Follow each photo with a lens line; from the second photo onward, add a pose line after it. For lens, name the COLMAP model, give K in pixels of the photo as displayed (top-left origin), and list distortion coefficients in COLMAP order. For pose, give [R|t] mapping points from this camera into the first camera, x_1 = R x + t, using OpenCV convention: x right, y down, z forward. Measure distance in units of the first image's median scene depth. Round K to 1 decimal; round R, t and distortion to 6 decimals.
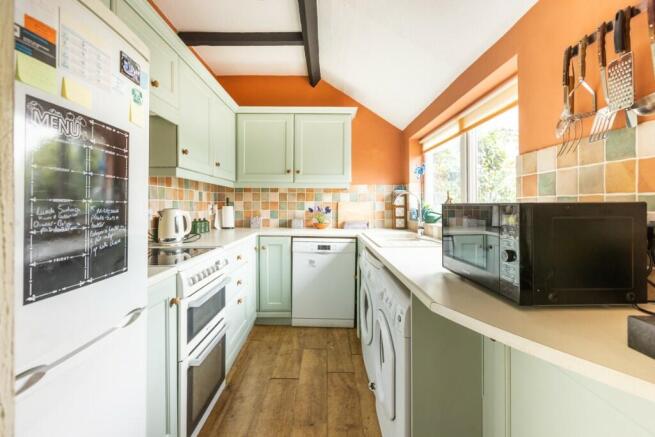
lens RADIAL K [[295.1, 0, 323.7], [0, 295.1, 201.7], [0, 0, 1]] dist [0.000624, 0.000228]
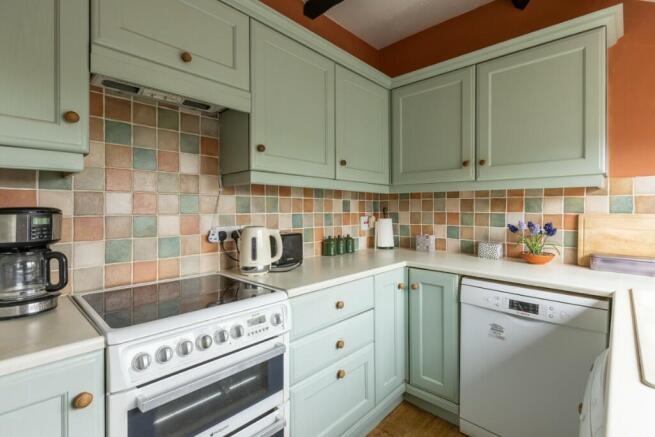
lens RADIAL K [[307.4, 0, 335.7], [0, 307.4, 209.1], [0, 0, 1]] dist [0.006072, -0.002281]
pose [[0.738634, -0.003006, -0.674100, 0.108041], [0.008075, 0.999958, 0.004389, -0.014295], [0.674058, -0.008685, 0.738627, 0.358386]]
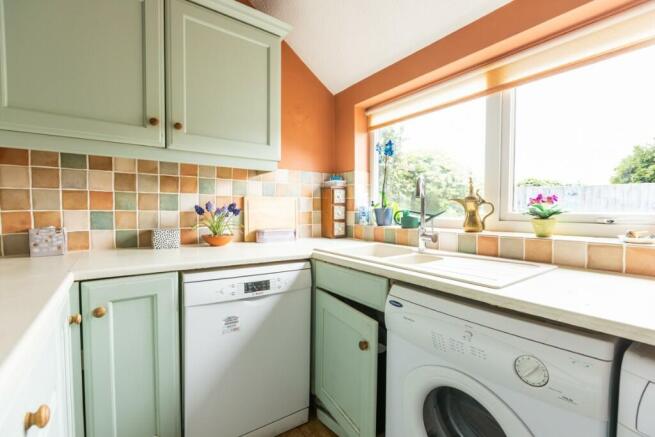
lens RADIAL K [[295.1, 0, 330.5], [0, 295.1, 217.7], [0, 0, 1]] dist [0.000624, 0.000228]
pose [[0.811063, -0.016744, 0.584719, -0.164169], [-0.008150, 0.999170, 0.039917, 0.020307], [-0.584902, -0.037141, 0.810253, 0.488506]]
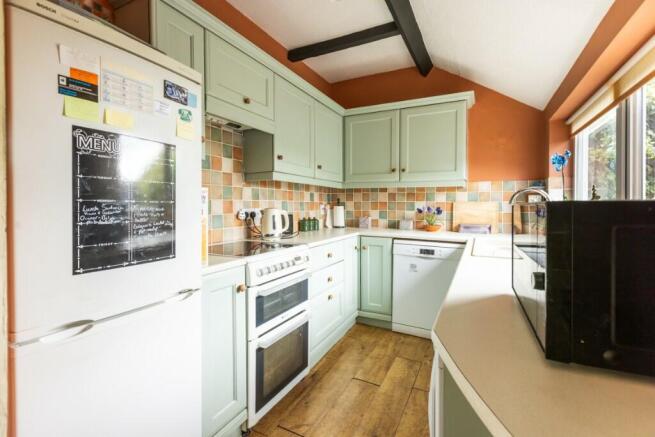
lens RADIAL K [[295.1, 0, 334.0], [0, 295.1, 206.8], [0, 0, 1]] dist [0.000624, 0.000228]
pose [[0.896597, 0.004140, -0.442828, 0.132638], [0.002968, 0.999878, 0.015357, 0.001081], [0.442838, -0.015083, 0.896475, 0.052805]]
